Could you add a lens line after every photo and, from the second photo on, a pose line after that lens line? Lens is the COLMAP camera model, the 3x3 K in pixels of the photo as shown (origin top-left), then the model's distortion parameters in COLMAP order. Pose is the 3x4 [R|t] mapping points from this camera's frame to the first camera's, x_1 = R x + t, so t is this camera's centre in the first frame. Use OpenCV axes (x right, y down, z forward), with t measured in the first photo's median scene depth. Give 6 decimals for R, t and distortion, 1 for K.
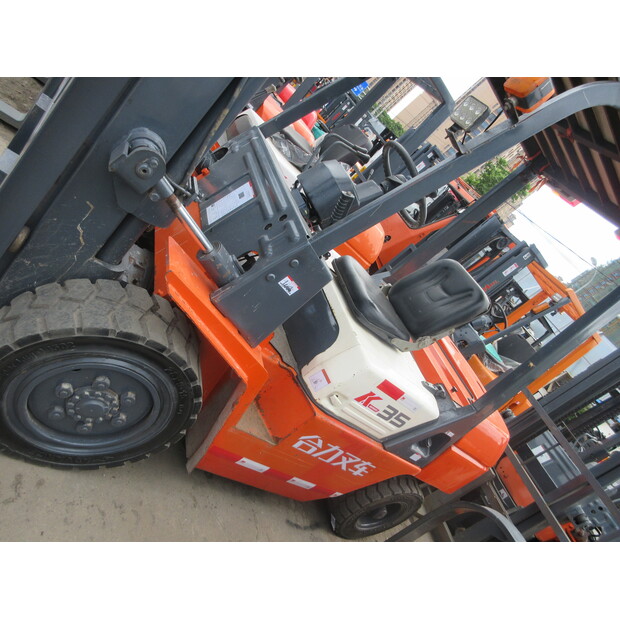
lens RADIAL K [[463.0, 0, 310.0], [0, 463.0, 310.0], [0, 0, 1]] dist [-0.002937, 0.002445]
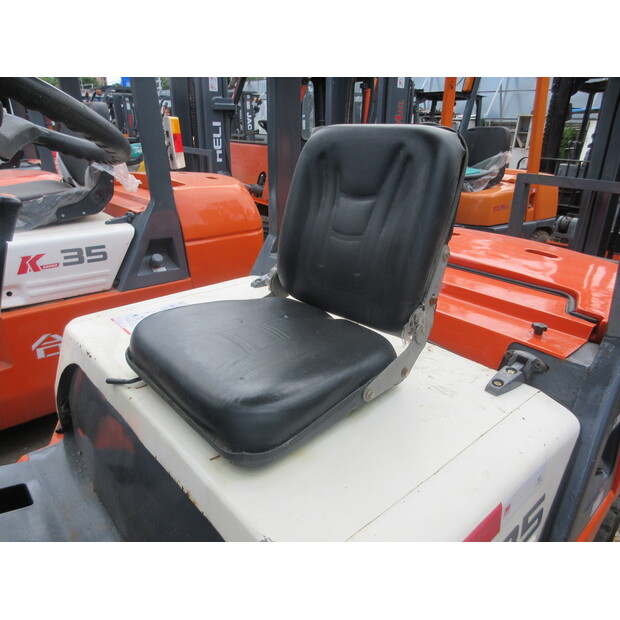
lens RADIAL K [[463.0, 0, 310.0], [0, 463.0, 310.0], [0, 0, 1]] dist [-0.002937, 0.002445]
pose [[0.650184, -0.759144, -0.030991, 0.194511], [0.758537, 0.646253, 0.083540, -0.043015], [-0.043391, -0.077824, 0.996022, 0.567853]]
